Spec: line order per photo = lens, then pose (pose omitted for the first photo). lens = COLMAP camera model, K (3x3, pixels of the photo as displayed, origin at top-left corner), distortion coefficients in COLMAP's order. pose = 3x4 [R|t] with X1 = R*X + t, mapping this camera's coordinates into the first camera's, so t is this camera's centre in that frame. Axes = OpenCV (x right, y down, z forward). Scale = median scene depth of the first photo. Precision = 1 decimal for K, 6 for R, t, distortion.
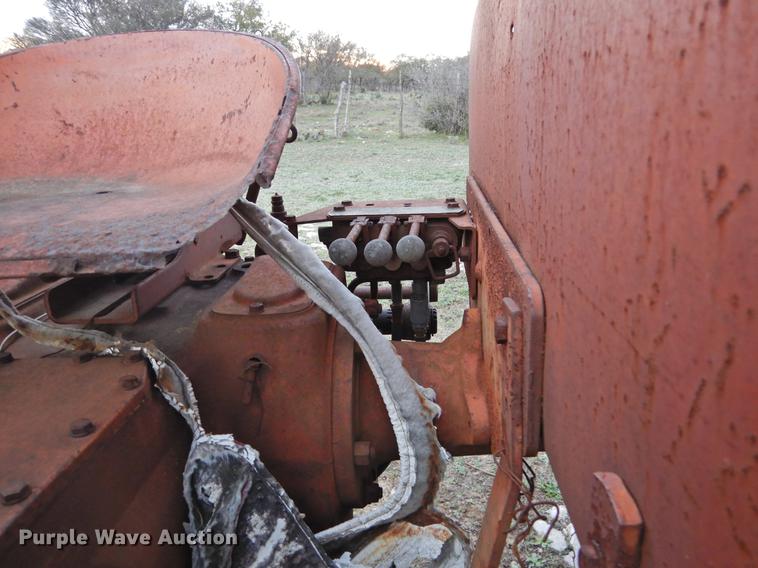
lens RADIAL K [[528.4, 0, 369.4], [0, 528.4, 280.9], [0, 0, 1]] dist [0.016674, 0.000412]
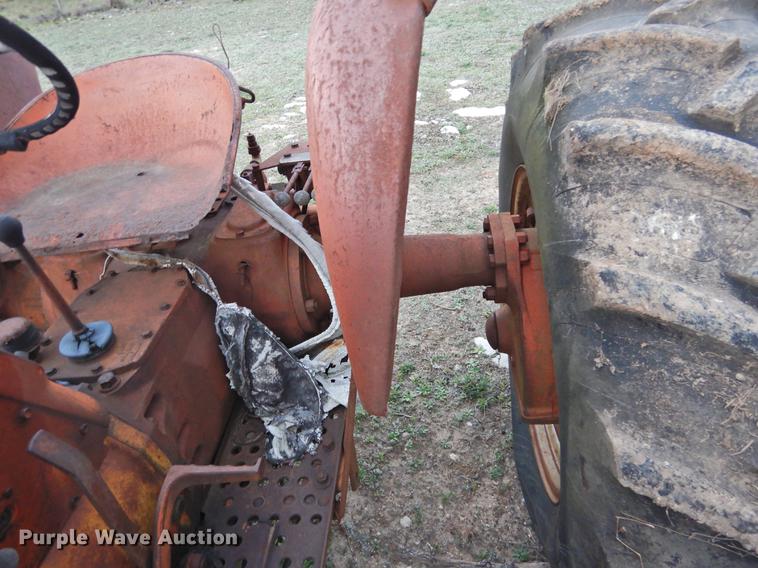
lens RADIAL K [[528.4, 0, 369.4], [0, 528.4, 280.9], [0, 0, 1]] dist [0.016674, 0.000412]
pose [[0.995160, -0.084036, -0.050934, 0.301177], [0.094839, 0.957060, 0.273937, -0.246281], [0.025727, -0.277441, 0.960398, -0.751420]]
